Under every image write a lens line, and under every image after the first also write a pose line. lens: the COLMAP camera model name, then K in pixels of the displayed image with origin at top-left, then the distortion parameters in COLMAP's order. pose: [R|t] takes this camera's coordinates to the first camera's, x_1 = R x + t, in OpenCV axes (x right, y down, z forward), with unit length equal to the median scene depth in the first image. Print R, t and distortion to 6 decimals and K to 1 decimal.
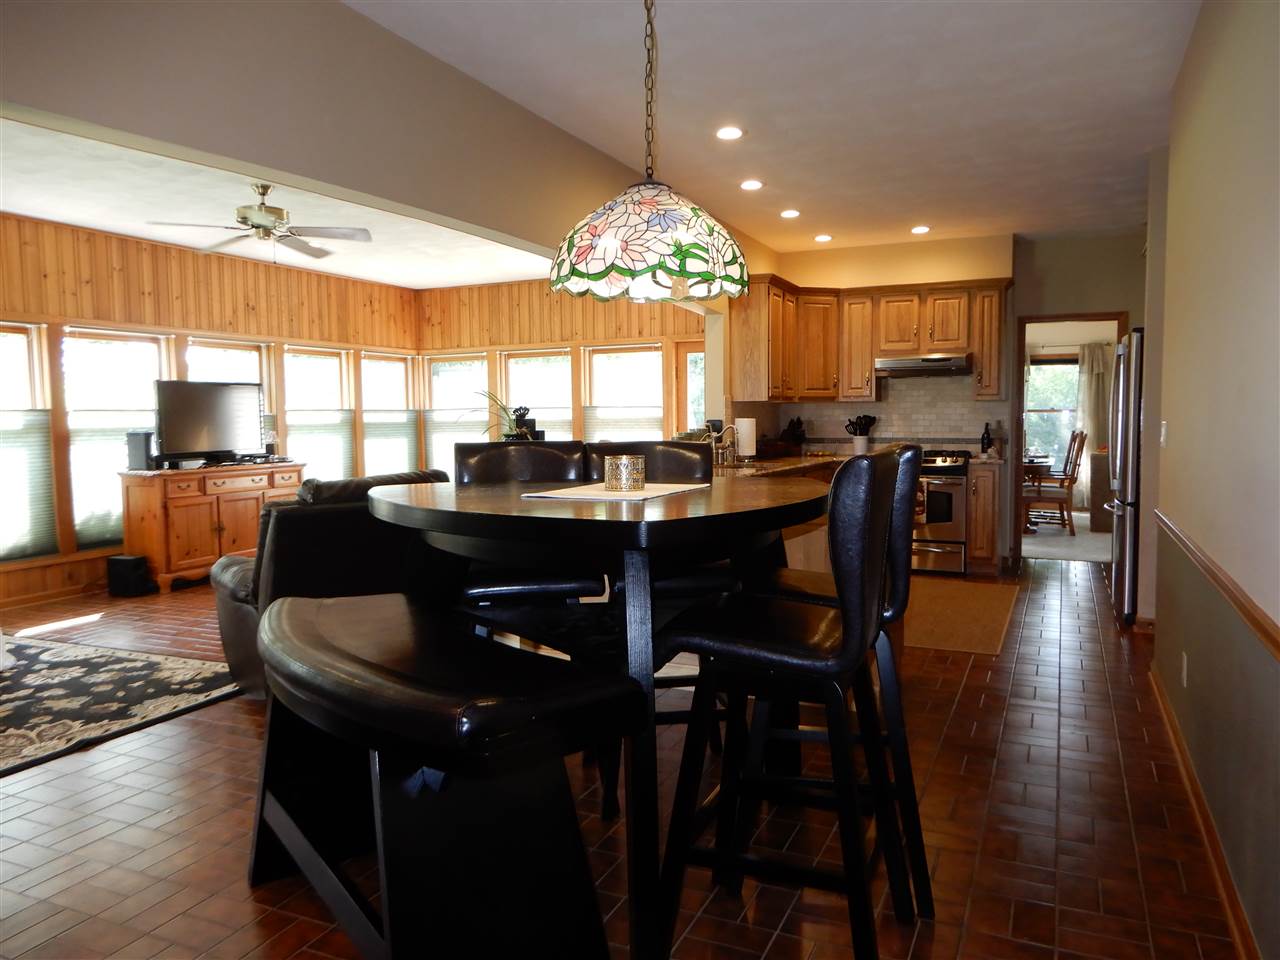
lens RADIAL K [[897.1, 0, 645.2], [0, 897.1, 469.8], [0, 0, 1]] dist [0.004582, -0.007956]
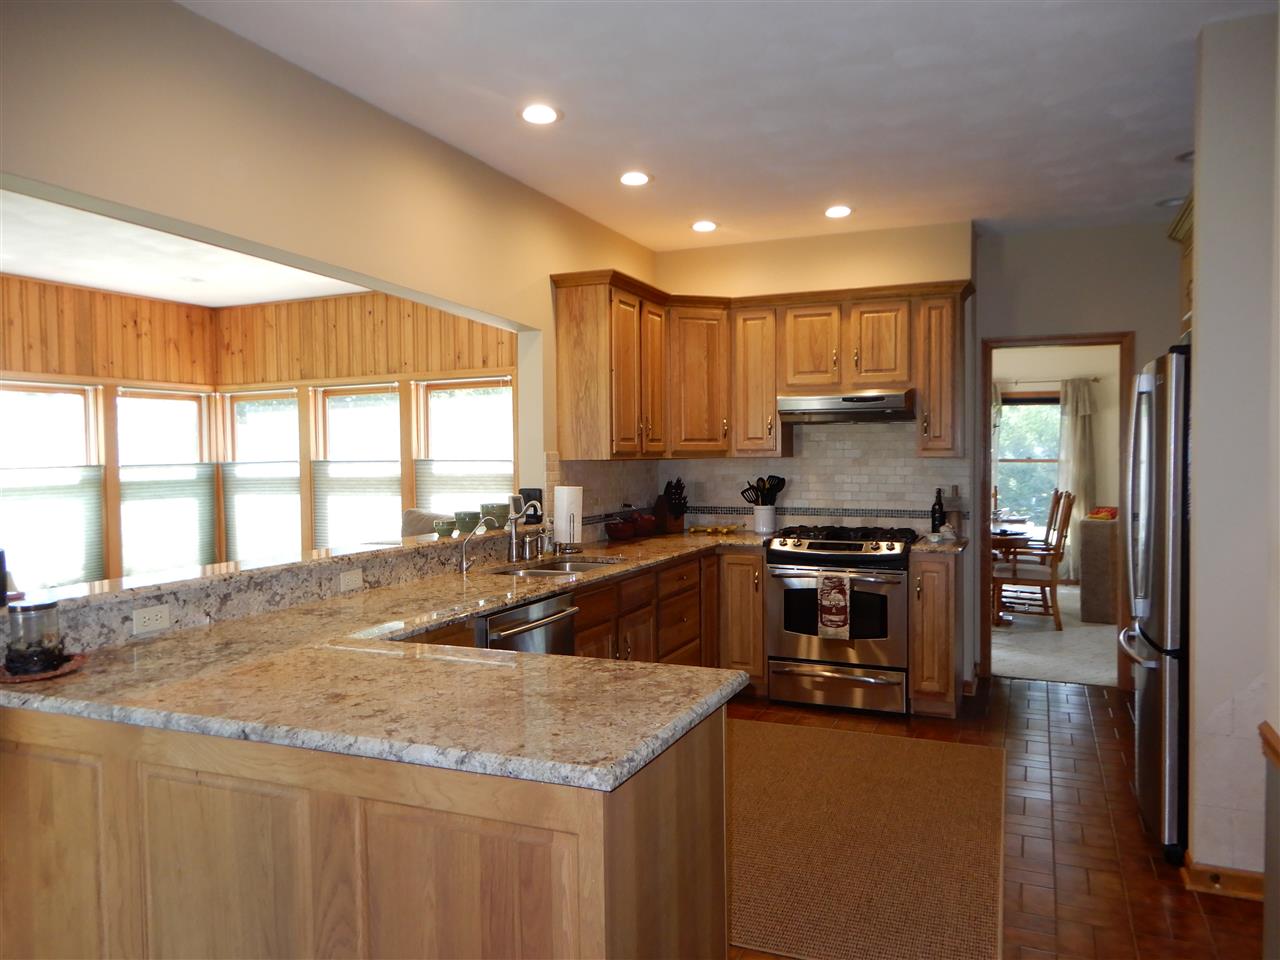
lens RADIAL K [[897.1, 0, 645.8], [0, 897.1, 479.3], [0, 0, 1]] dist [0.004582, -0.007956]
pose [[0.999727, -0.001460, 0.023310, 0.128041], [0.002199, 0.999495, -0.031693, -0.035558], [-0.023252, 0.031735, 0.999226, 0.287588]]
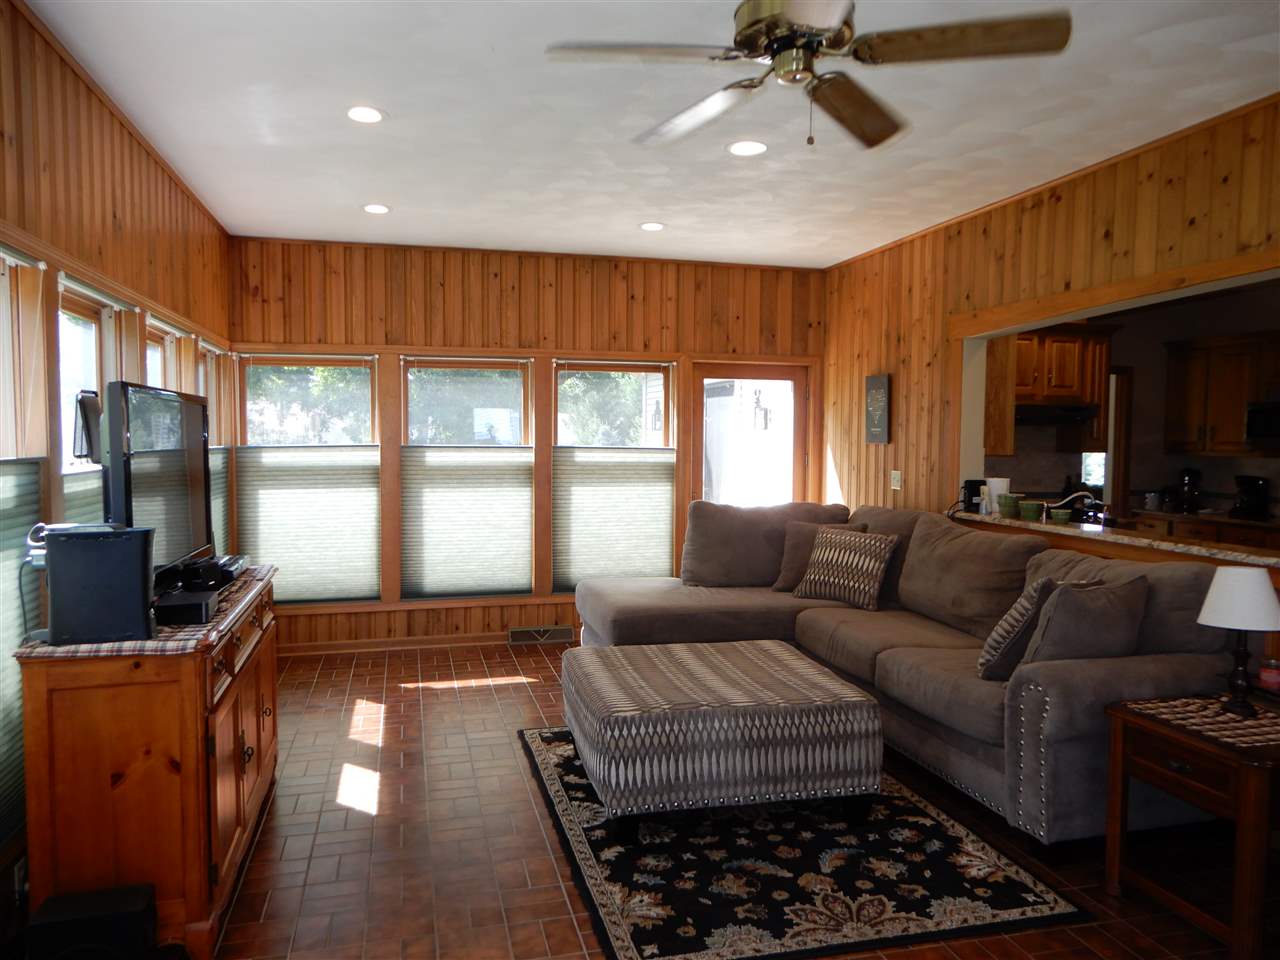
lens RADIAL K [[897.1, 0, 638.7], [0, 897.1, 481.1], [0, 0, 1]] dist [0.004582, -0.007956]
pose [[0.780866, -0.012033, 0.624582, -0.527913], [0.020044, 0.999782, -0.005798, -0.046980], [-0.624376, 0.017047, 0.780938, 0.511063]]
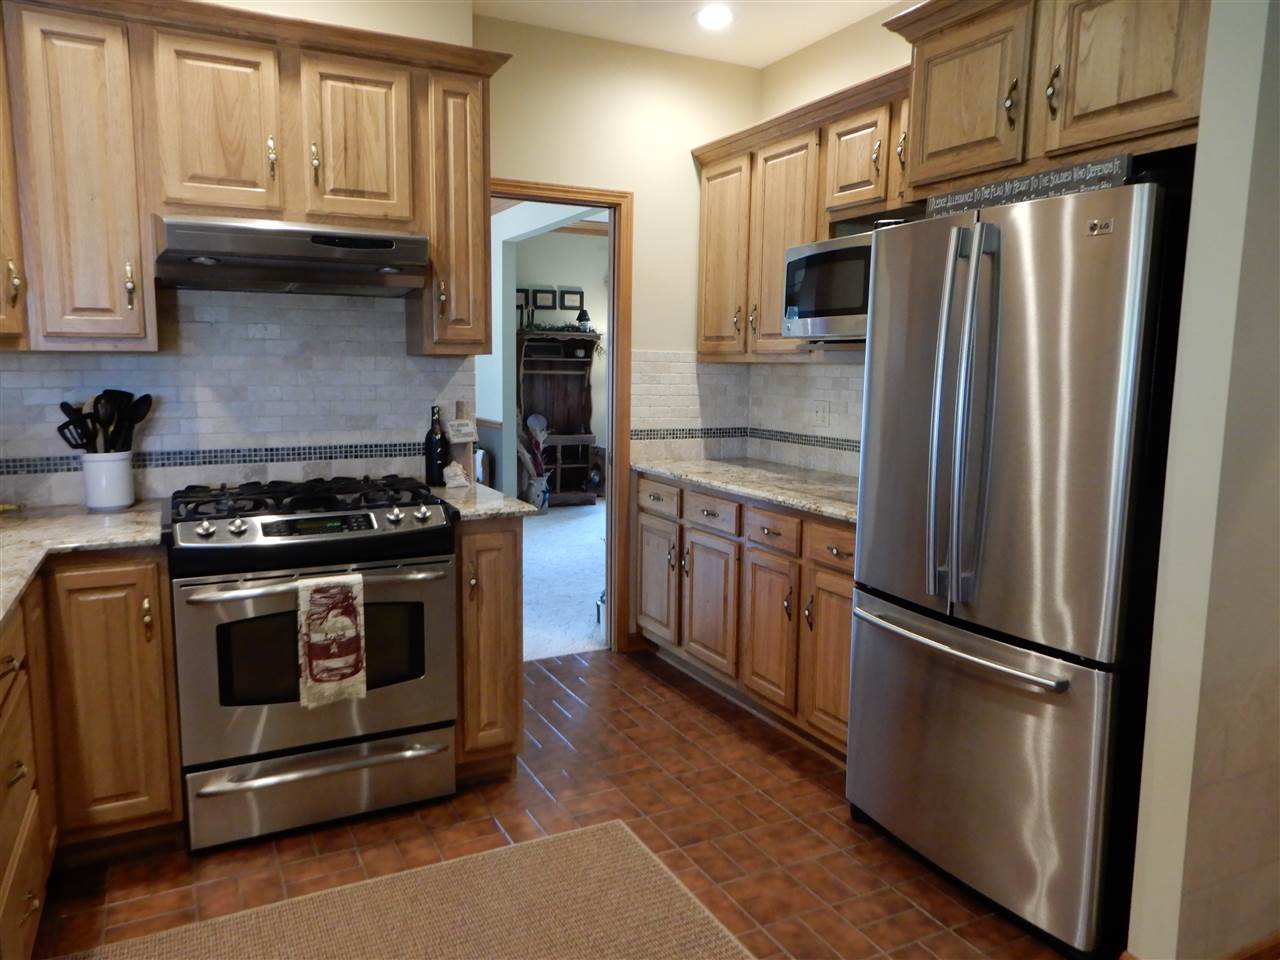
lens RADIAL K [[897.1, 0, 636.7], [0, 897.1, 477.1], [0, 0, 1]] dist [0.004582, -0.007956]
pose [[0.620015, -0.093634, 0.778983, 0.094656], [0.035424, 0.995182, 0.091427, -0.051448], [-0.783790, -0.029091, 0.620344, 0.615917]]
